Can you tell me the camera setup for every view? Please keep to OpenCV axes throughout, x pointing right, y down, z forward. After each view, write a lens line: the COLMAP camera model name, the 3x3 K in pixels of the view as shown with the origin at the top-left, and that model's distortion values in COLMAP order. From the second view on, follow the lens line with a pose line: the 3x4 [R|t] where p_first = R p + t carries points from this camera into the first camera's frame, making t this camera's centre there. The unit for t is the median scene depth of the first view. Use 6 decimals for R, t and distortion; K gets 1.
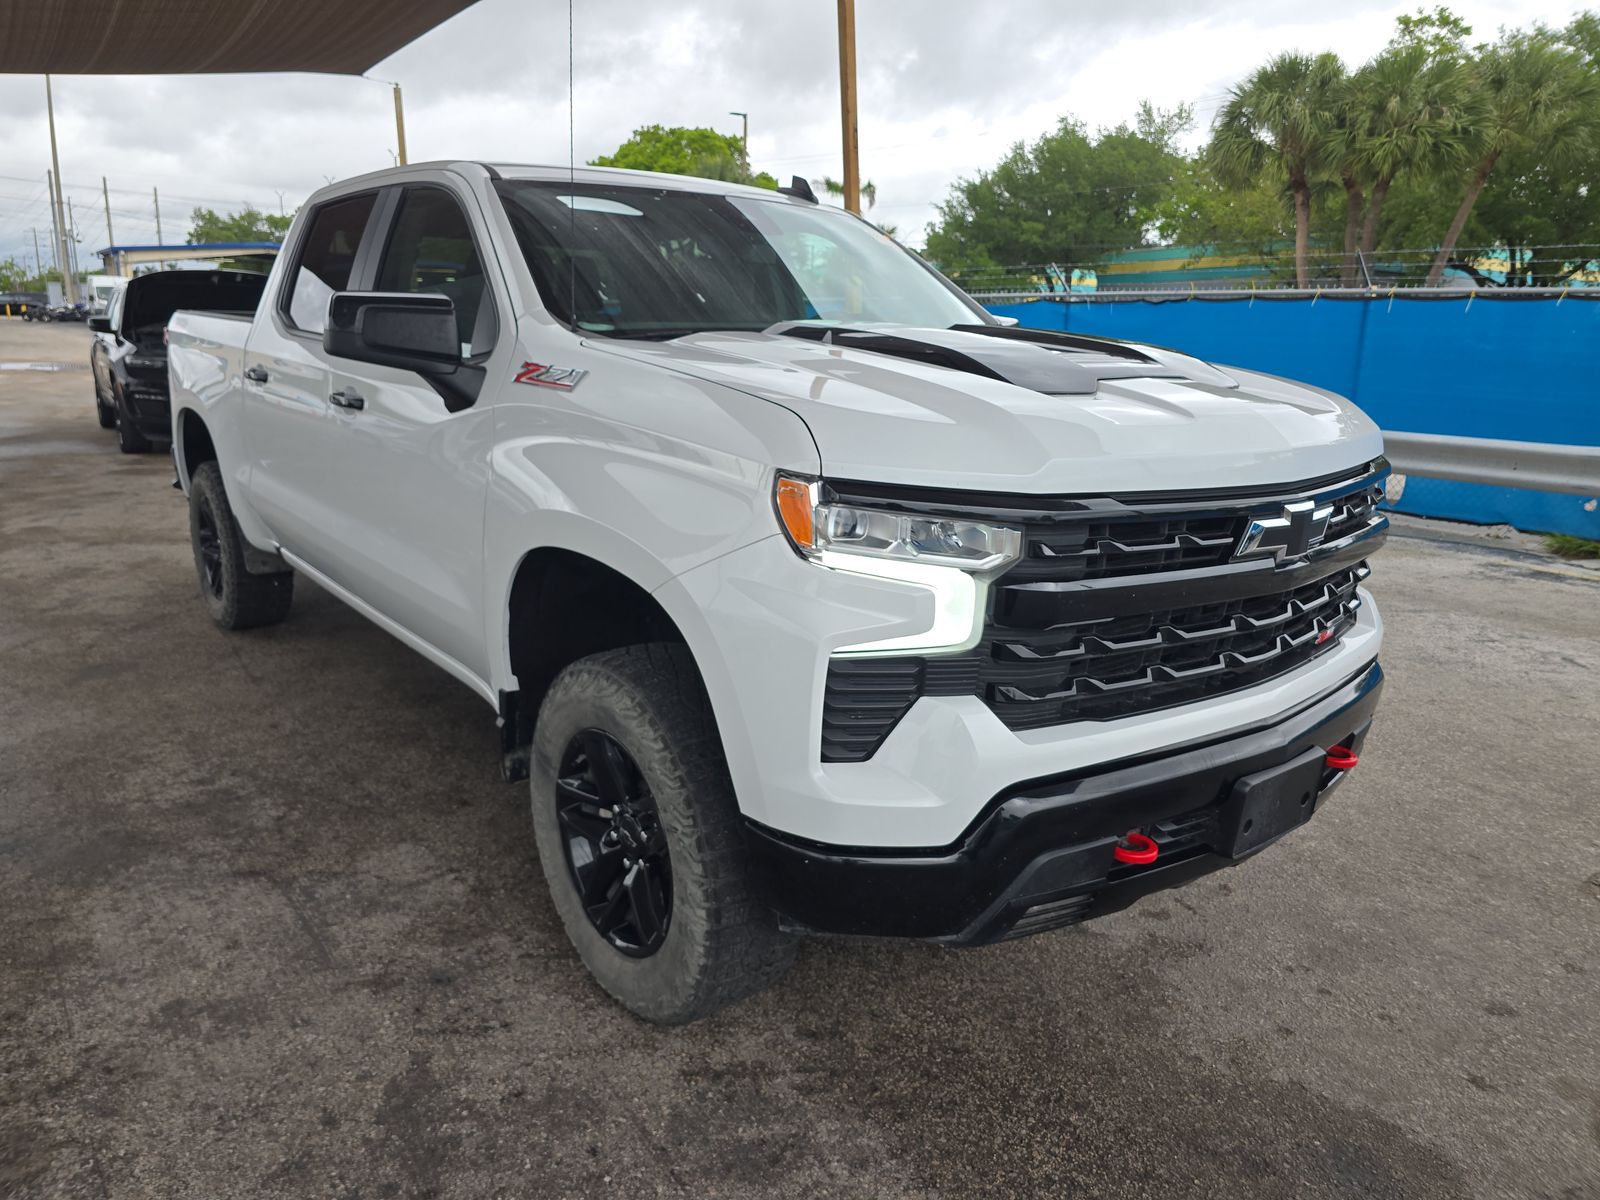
lens RADIAL K [[1095.2, 0, 802.4], [0, 1095.2, 588.6], [0, 0, 1]] dist [0.080107, -0.081313]
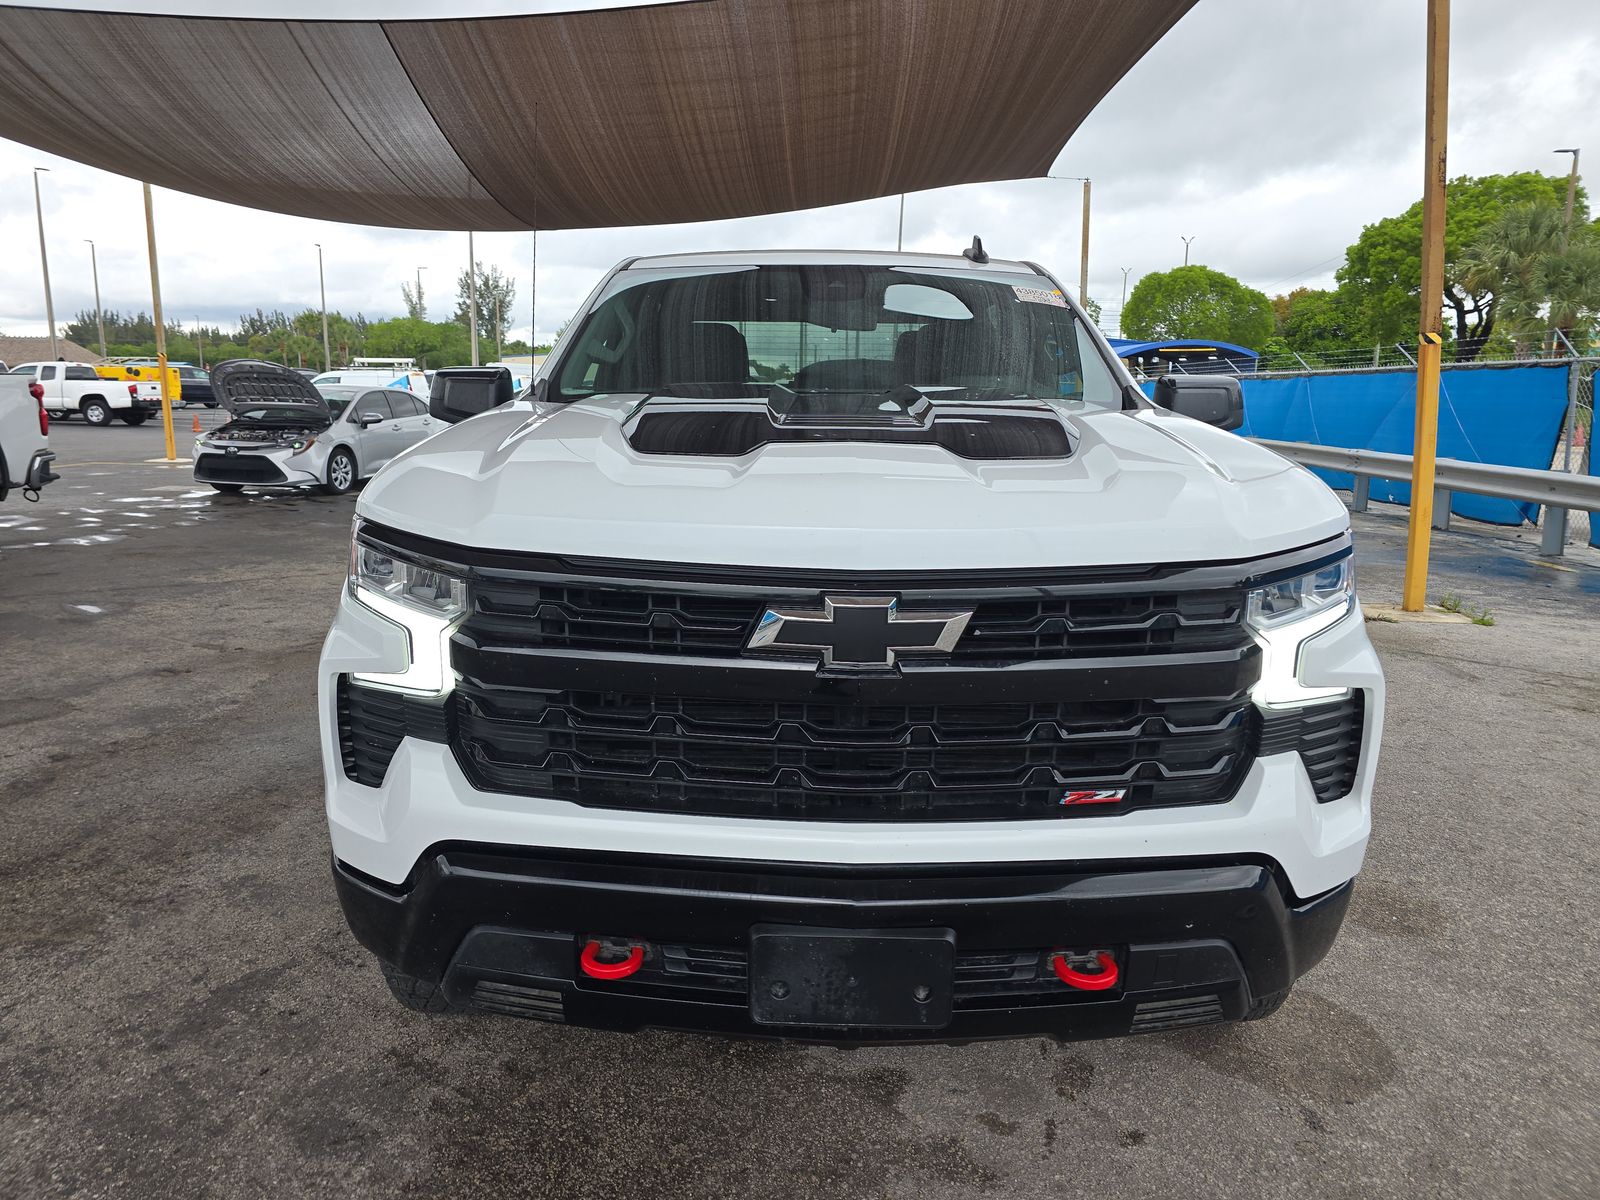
lens RADIAL K [[1093.1, 0, 796.1], [0, 1093.1, 581.4], [0, 0, 1]] dist [0.062625, -0.062734]
pose [[0.767850, 0.095116, -0.633530, 0.861599], [-0.141629, 0.989651, -0.023074, -0.060582], [0.624778, 0.107444, 0.773374, 0.343462]]
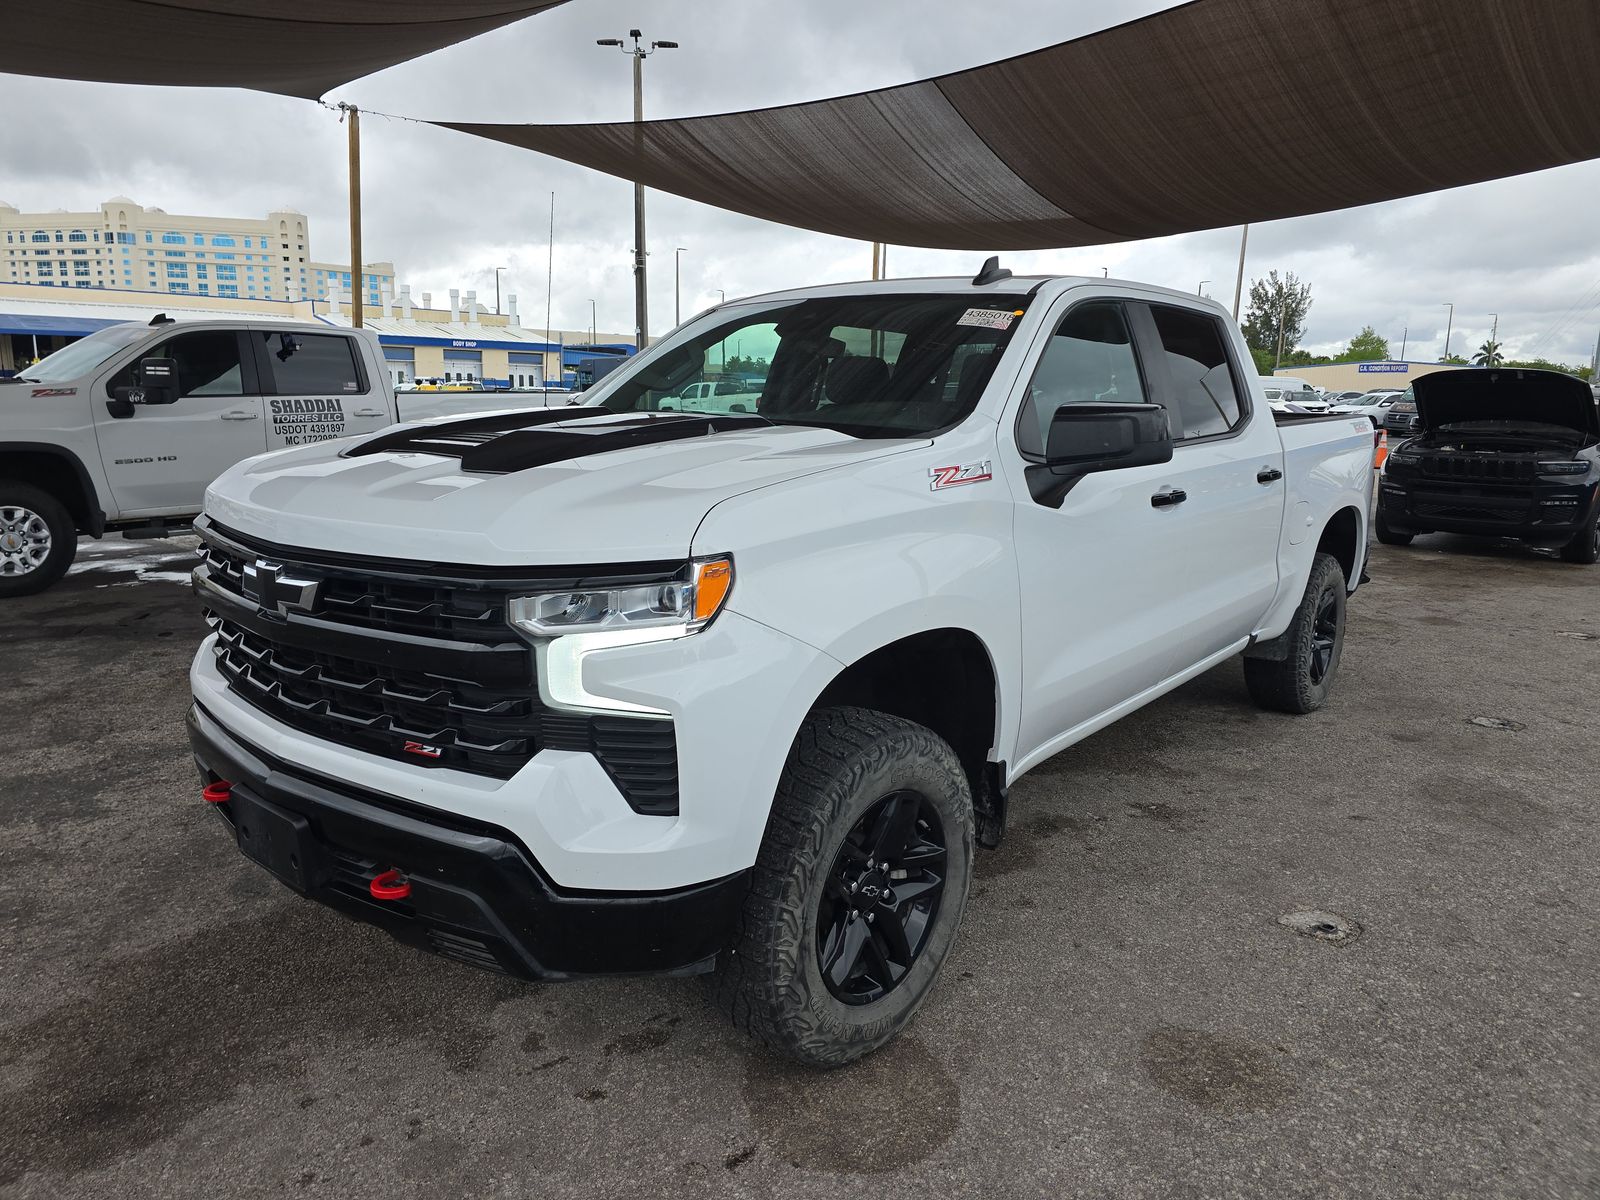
lens RADIAL K [[1095.2, 0, 802.4], [0, 1095.2, 588.6], [0, 0, 1]] dist [0.080107, -0.081313]
pose [[0.186035, 0.151464, -0.970798, 1.533752], [-0.239212, 0.965299, 0.104766, -0.276861], [0.952979, 0.212736, 0.215811, 1.204968]]
